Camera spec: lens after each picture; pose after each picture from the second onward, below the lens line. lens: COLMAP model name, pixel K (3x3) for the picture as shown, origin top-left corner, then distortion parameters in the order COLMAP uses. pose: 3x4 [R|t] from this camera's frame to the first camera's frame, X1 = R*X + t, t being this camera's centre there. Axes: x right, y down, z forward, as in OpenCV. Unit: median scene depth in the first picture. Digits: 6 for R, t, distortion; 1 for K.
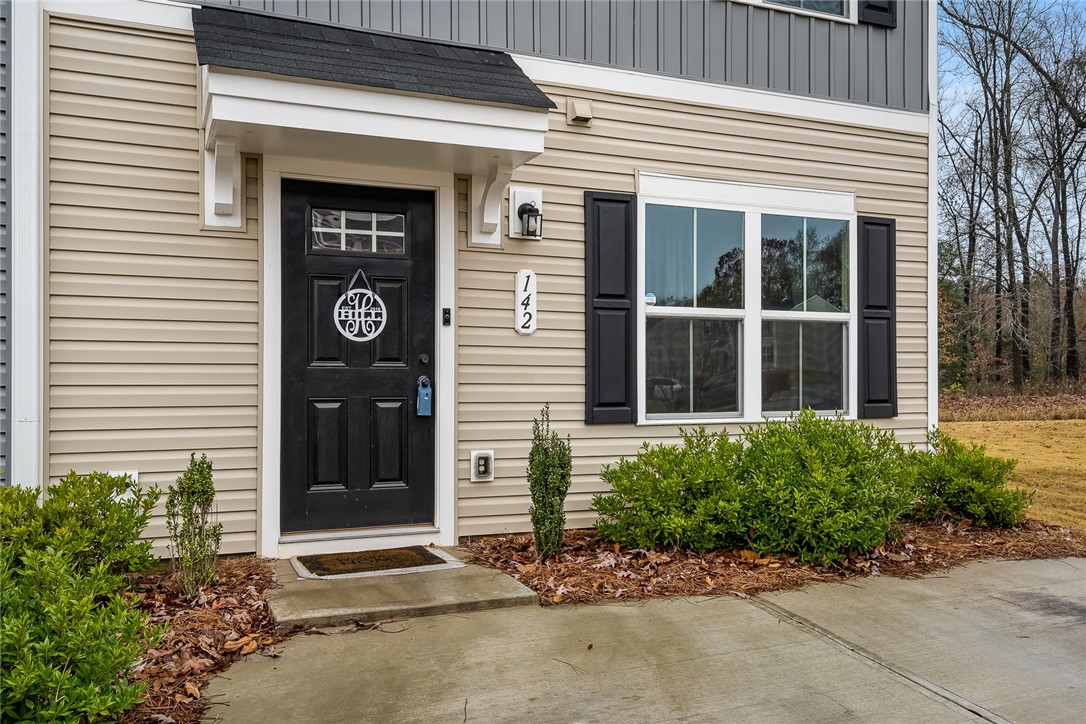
lens RADIAL K [[879.2, 0, 543.0], [0, 879.2, 362.0], [0, 0, 1]] dist [0.009114, 0.003277]
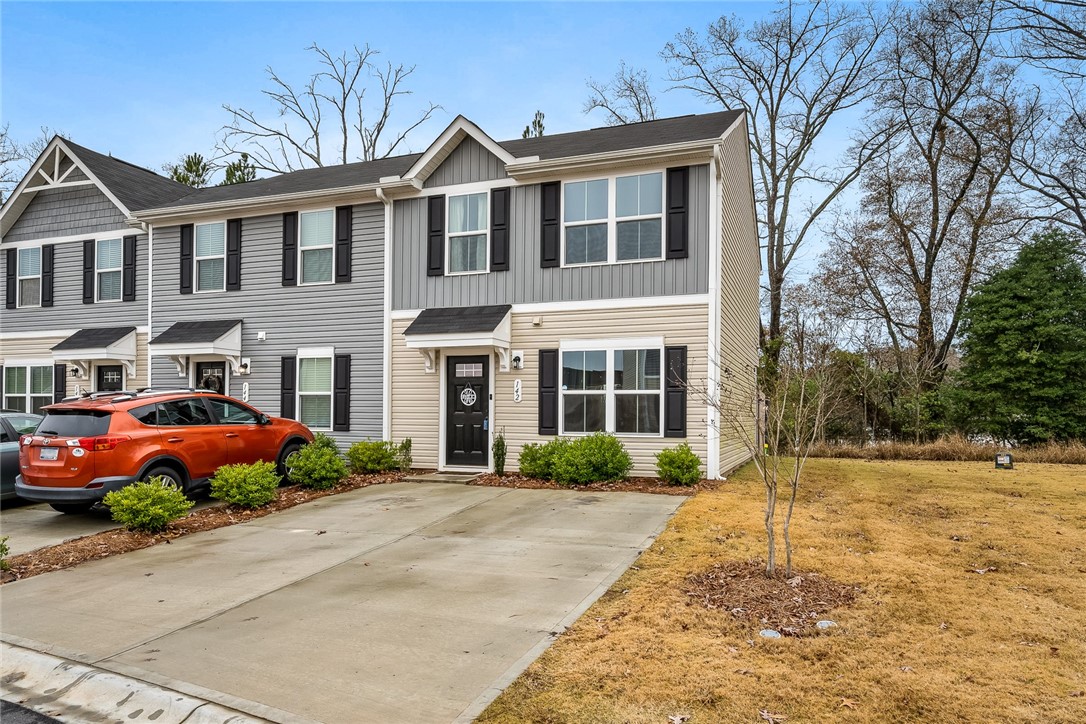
lens RADIAL K [[678.9, 0, 543.5], [0, 678.9, 398.2], [0, 0, 1]] dist [-0.002171, 0.000279]
pose [[0.733605, -0.009301, -0.679512, 1.589516], [0.005490, 0.999955, -0.007760, -0.027930], [0.679553, 0.001962, 0.733623, -0.573840]]
